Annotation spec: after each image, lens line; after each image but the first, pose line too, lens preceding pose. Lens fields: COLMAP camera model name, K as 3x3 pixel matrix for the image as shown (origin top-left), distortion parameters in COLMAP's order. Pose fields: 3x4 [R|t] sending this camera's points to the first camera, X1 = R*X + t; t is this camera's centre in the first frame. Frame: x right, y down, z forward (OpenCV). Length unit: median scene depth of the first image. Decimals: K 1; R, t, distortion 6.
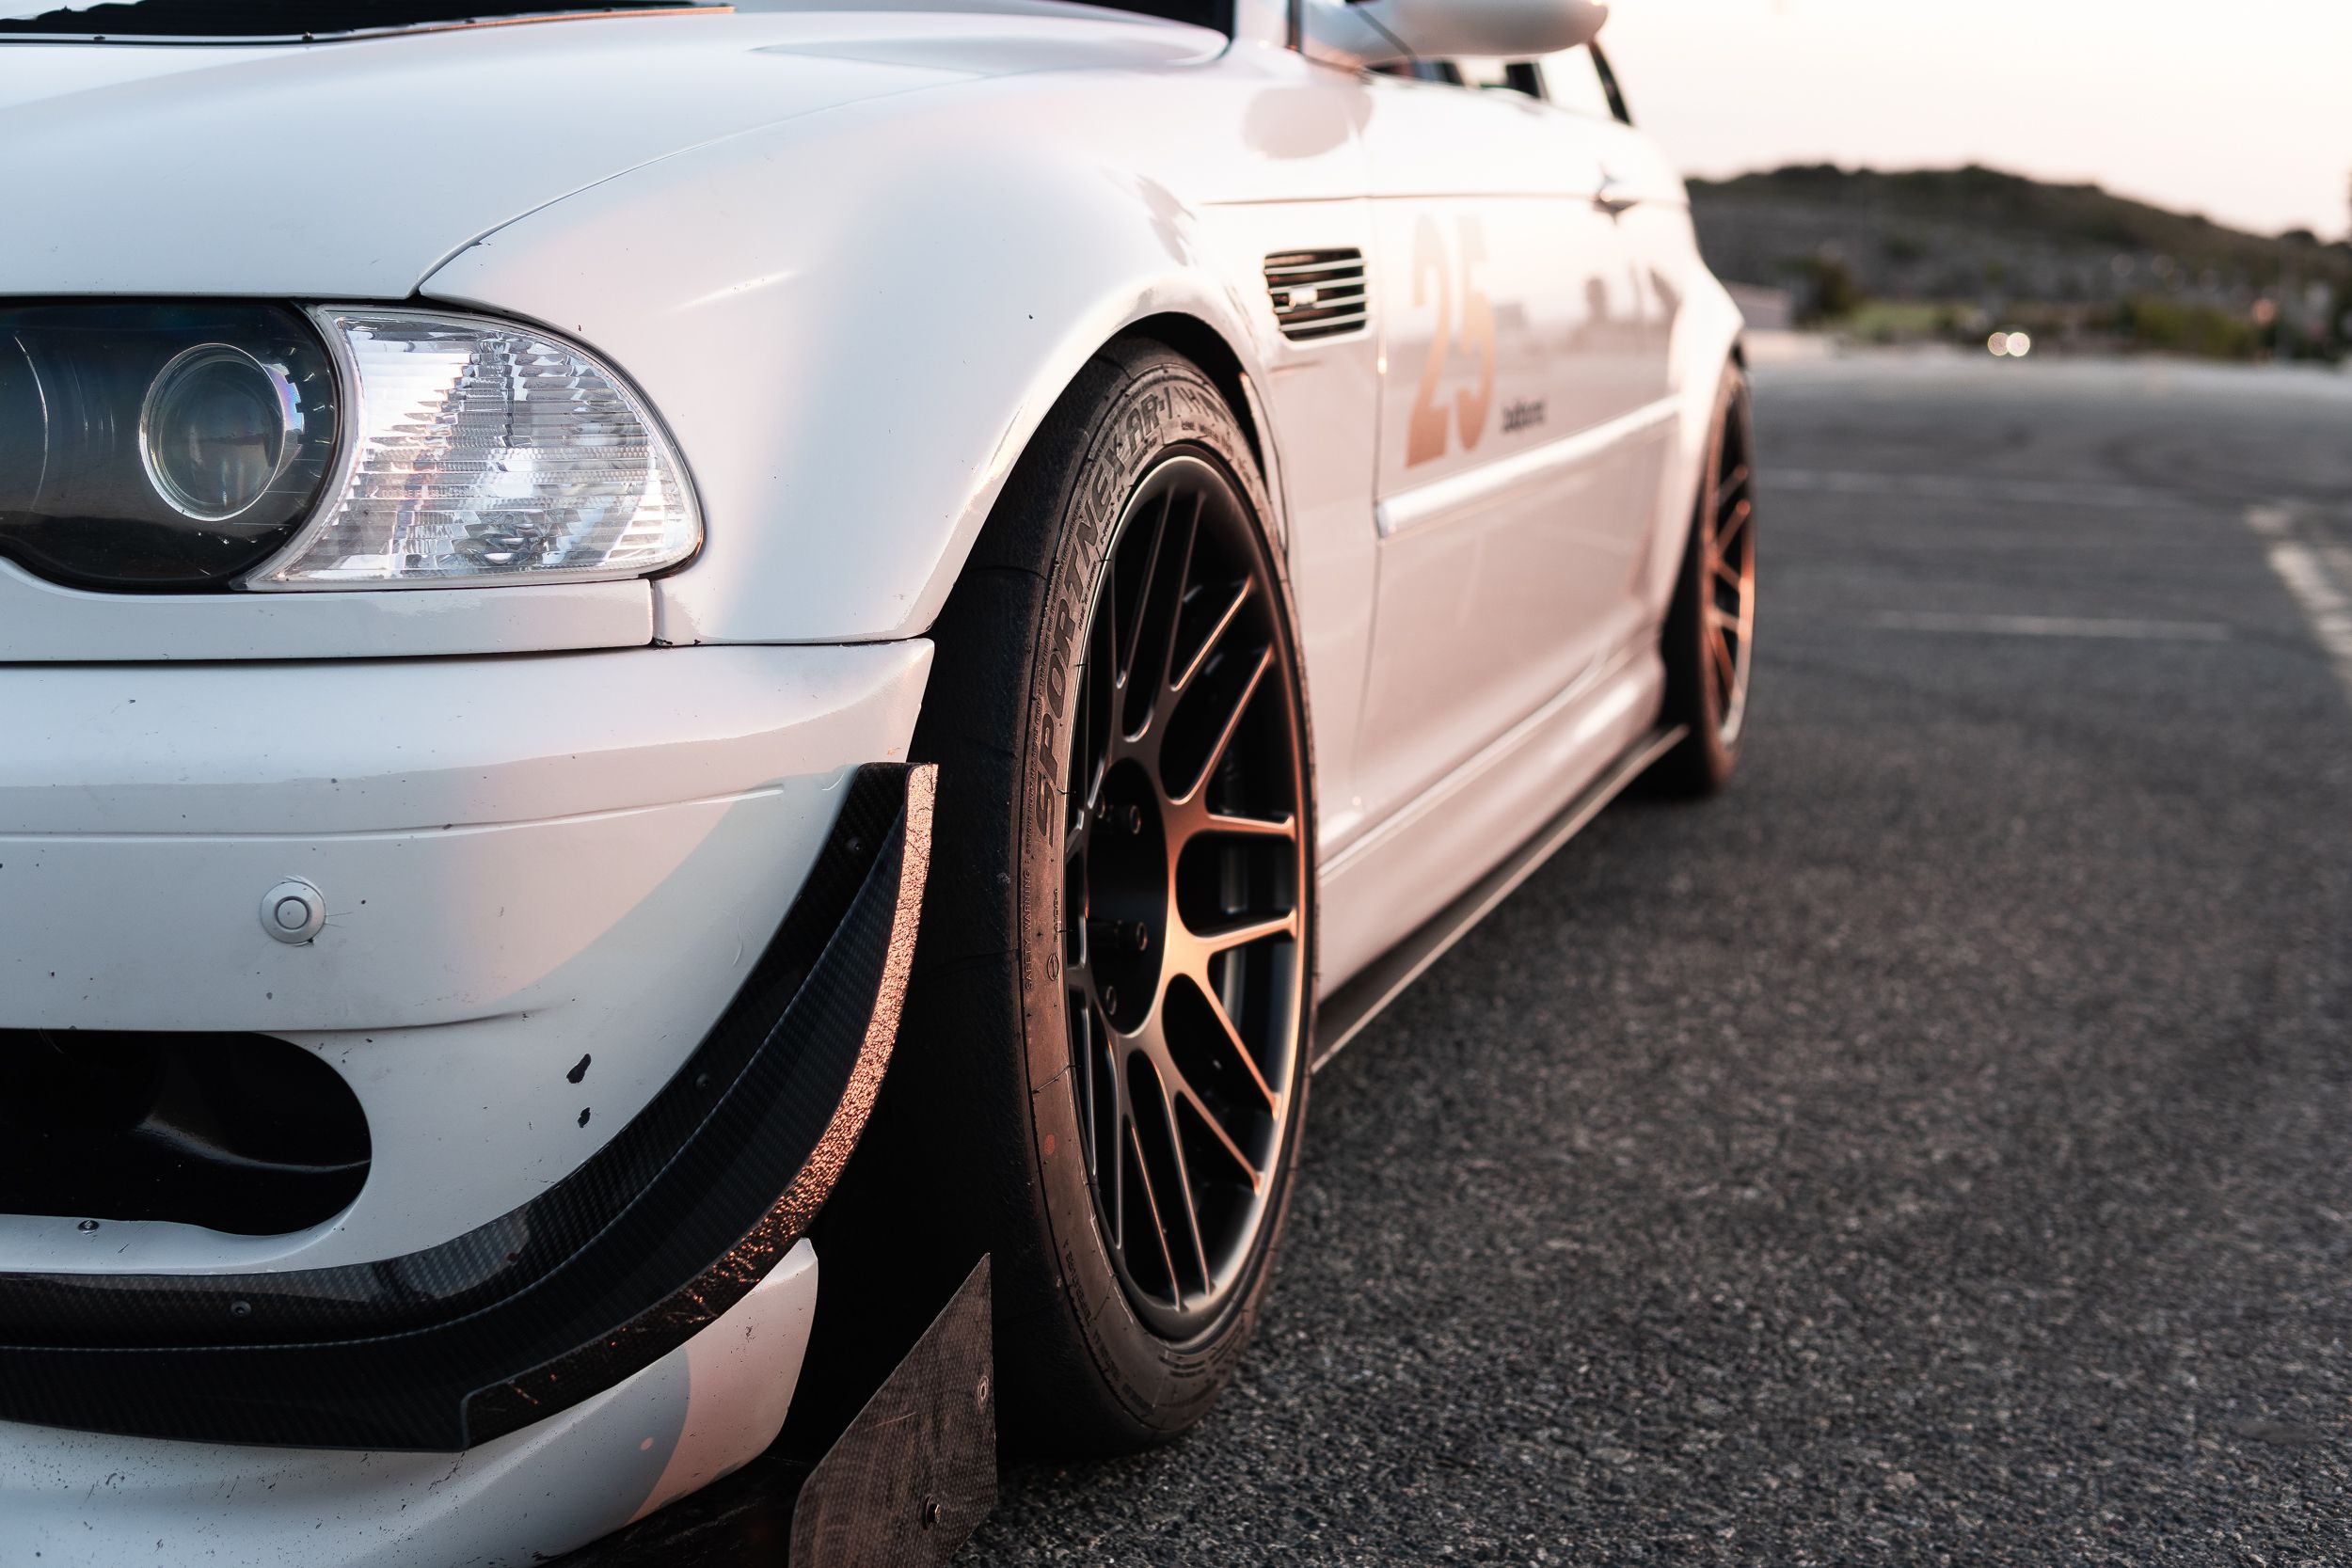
lens RADIAL K [[3135.6, 0, 1176.0], [0, 3135.6, 784.0], [0, 0, 1]] dist [-0.170706, -0.130105]
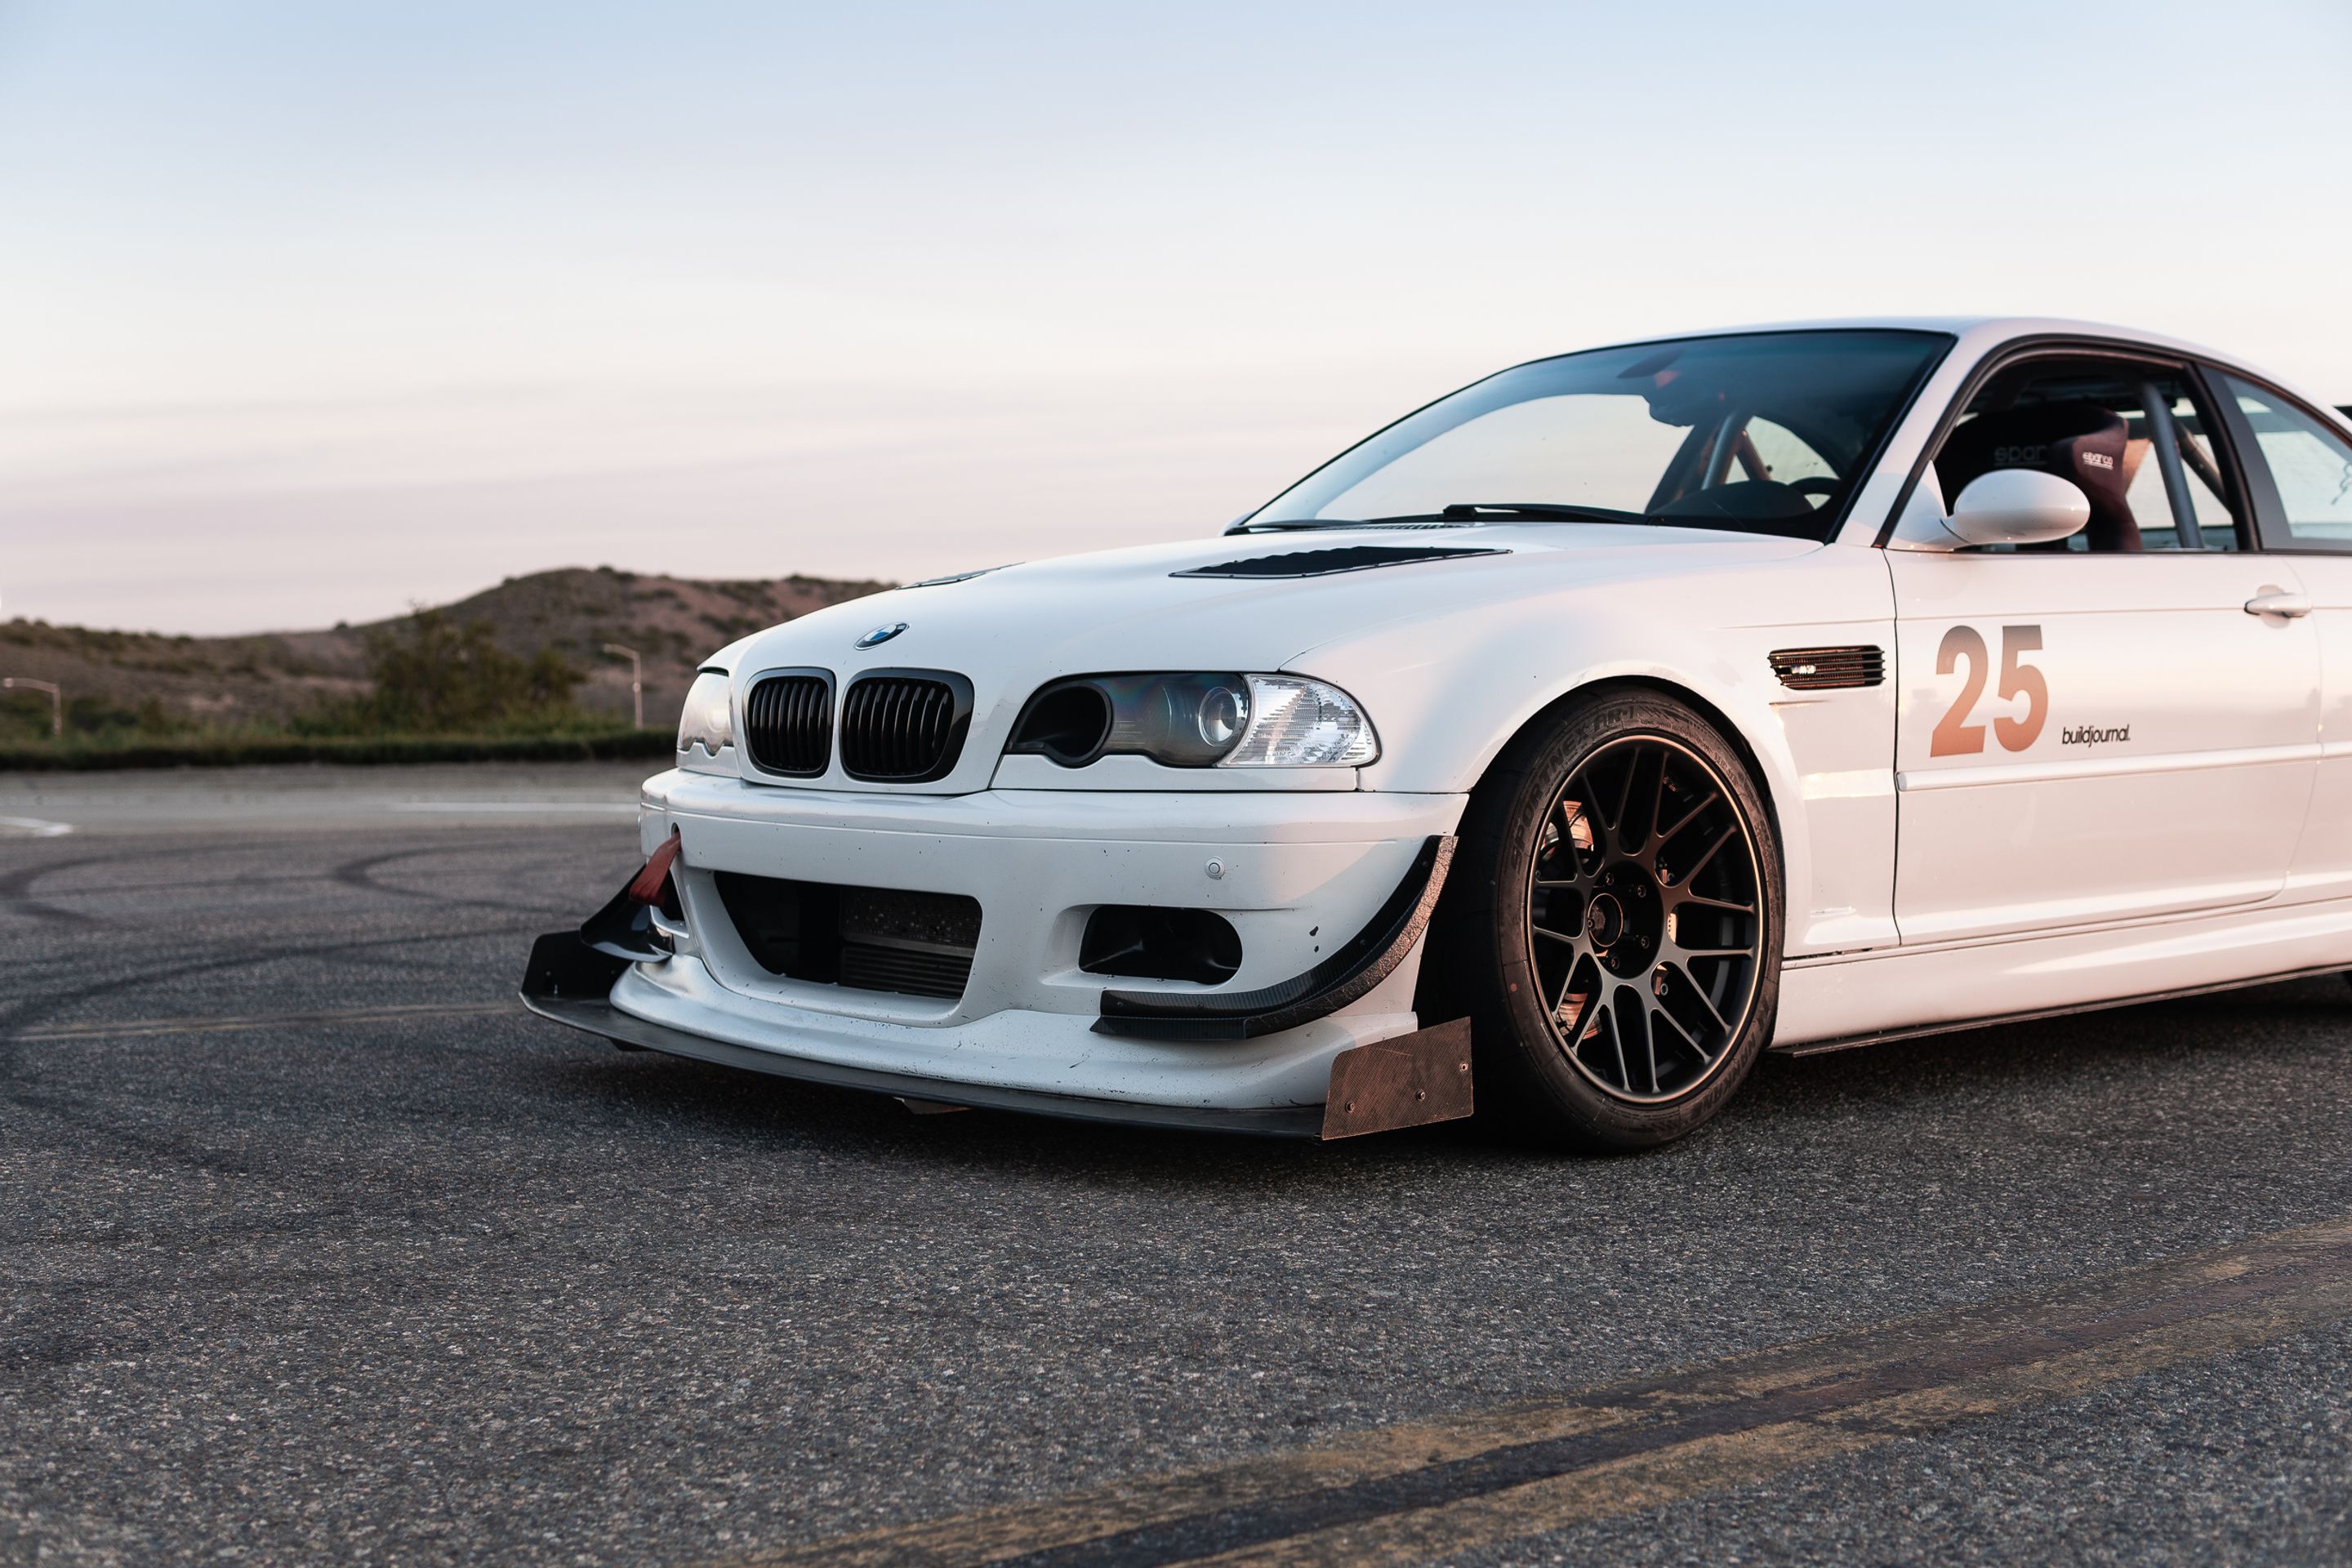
lens RADIAL K [[3135.9, 0, 1176.0], [0, 3135.9, 784.0], [0, 0, 1]] dist [-0.170706, -0.130105]
pose [[0.848612, -0.005878, -0.528983, 1.092070], [-0.063553, 0.991564, -0.112970, 0.256392], [0.525185, 0.129486, 0.841079, -1.360788]]
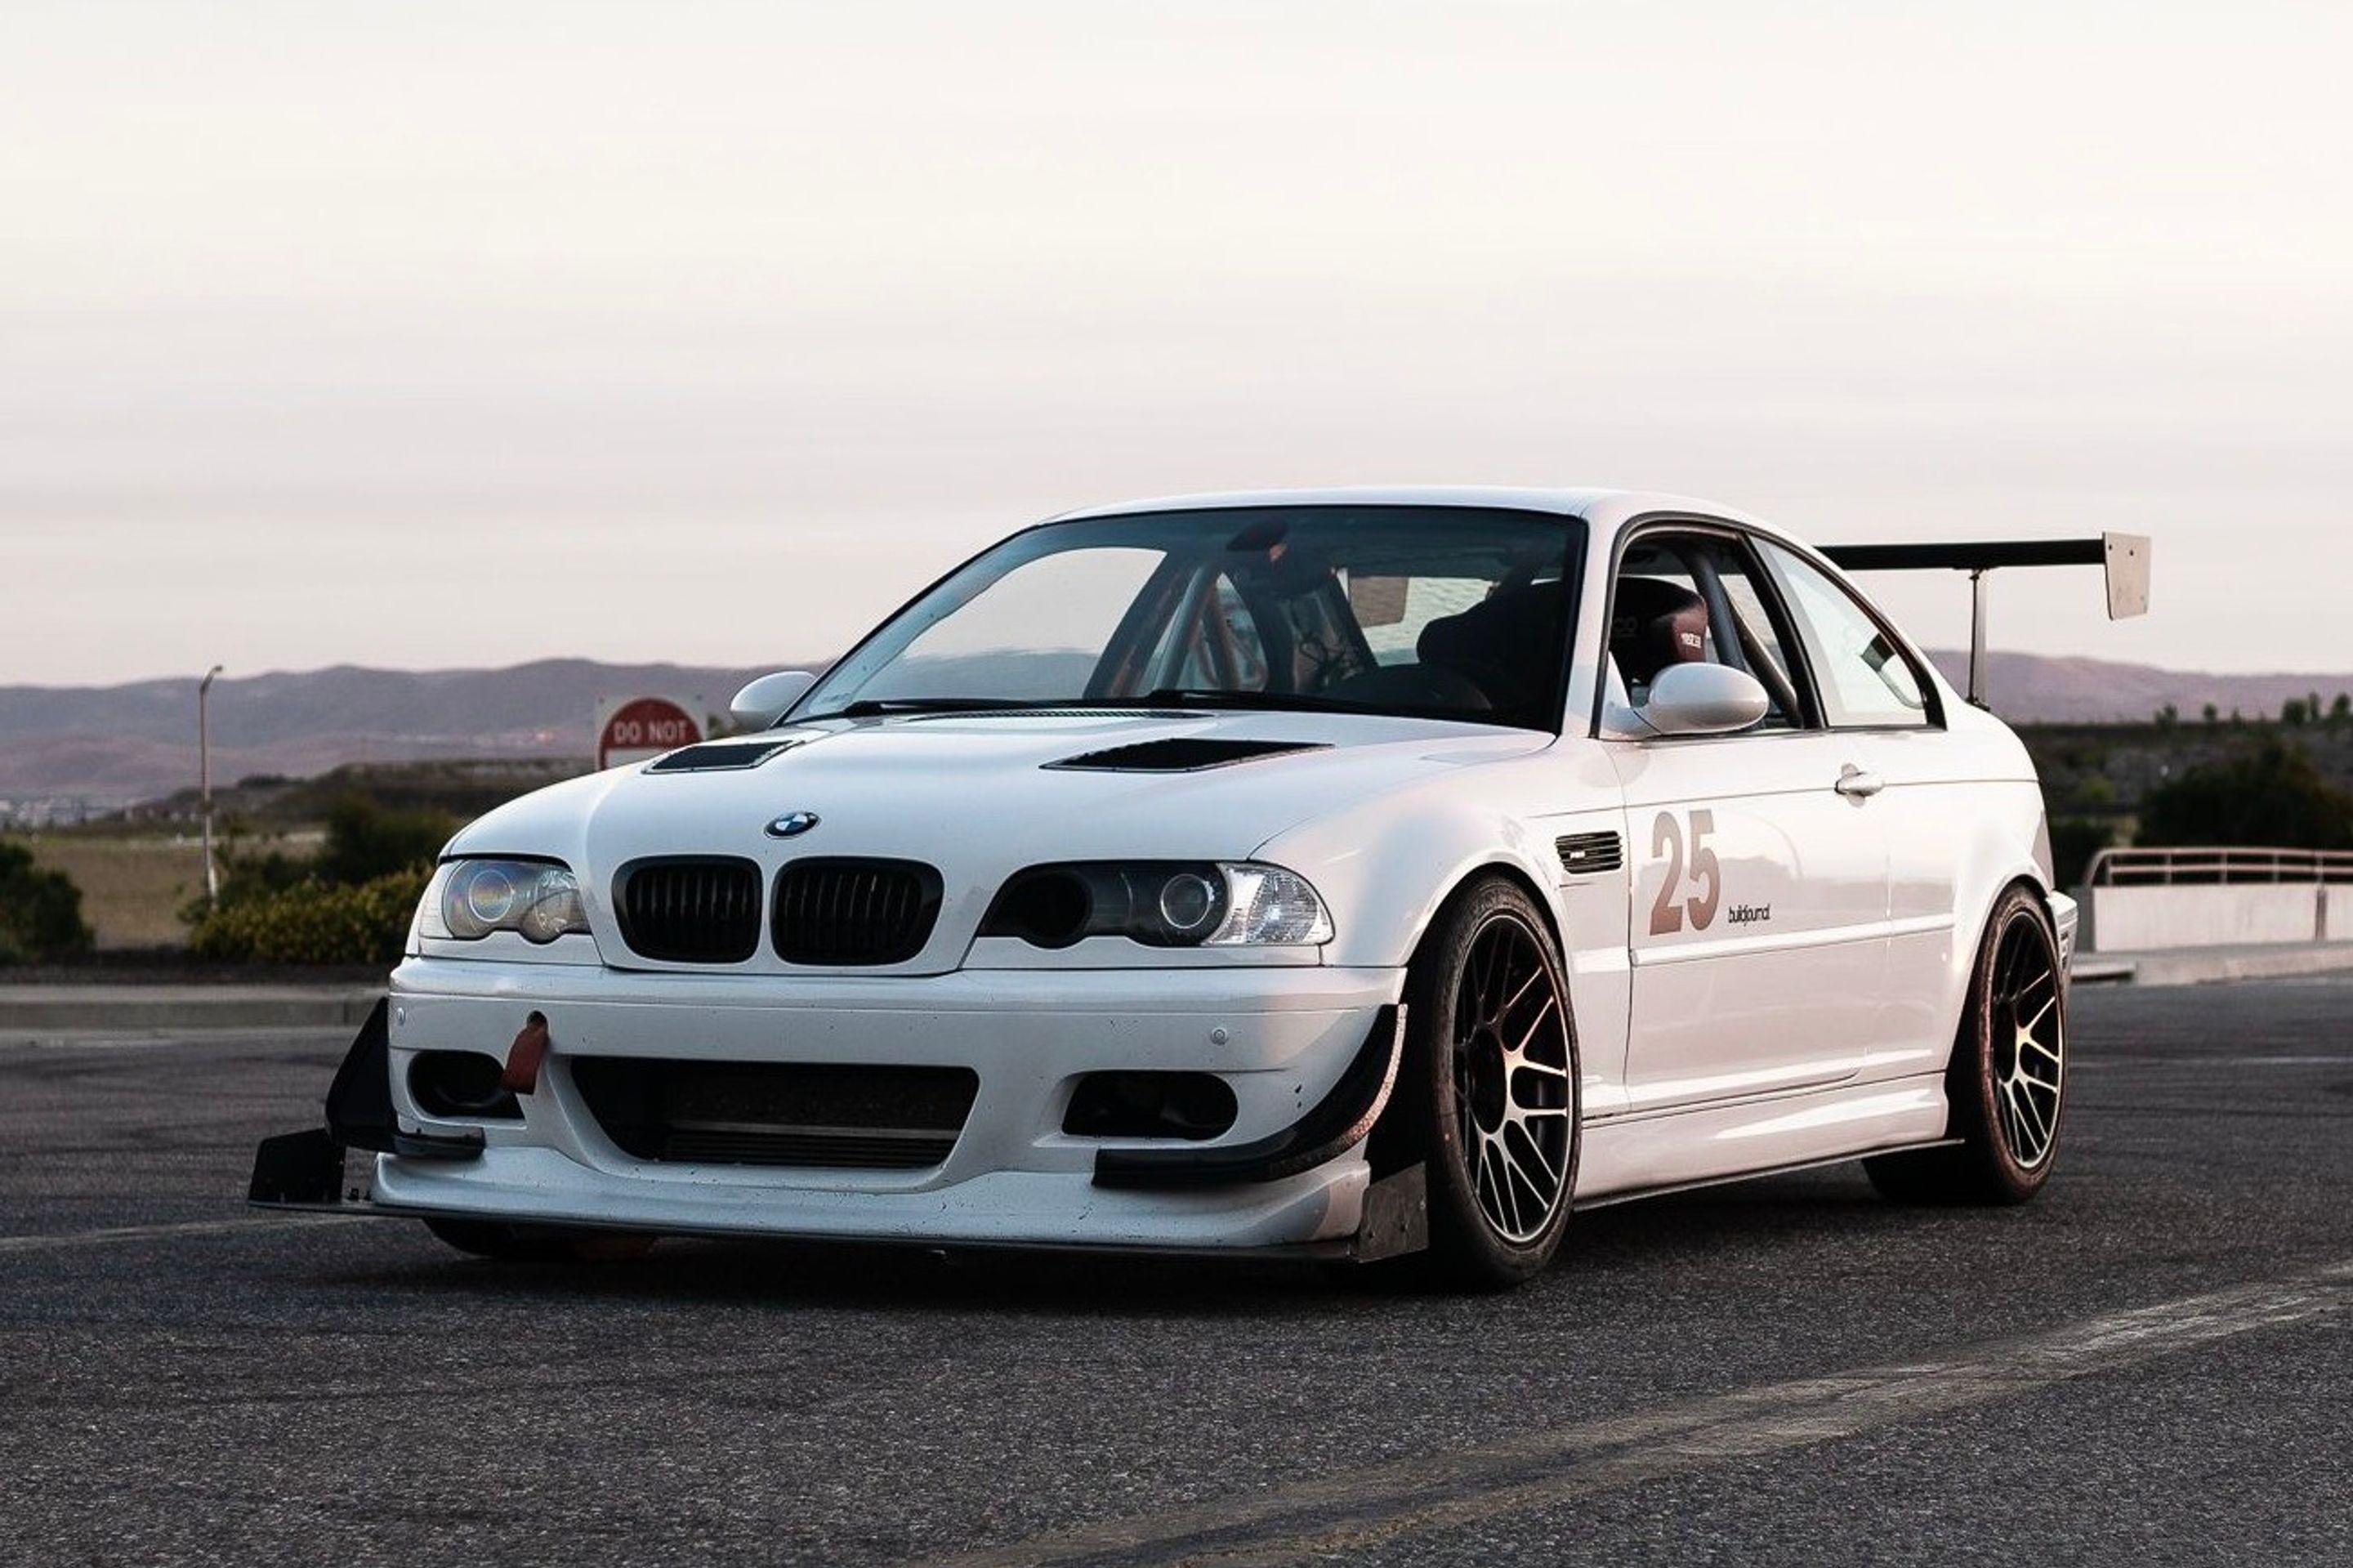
lens RADIAL K [[6031.8, 0, 1176.5], [0, 6031.8, 784.0], [0, 0, 1]] dist [-0.144524, -0.750267]
pose [[0.989343, -0.024906, -0.143460, 0.530889], [0.000594, 0.985944, -0.167074, 0.734280], [0.145605, 0.165208, 0.975451, -4.650168]]
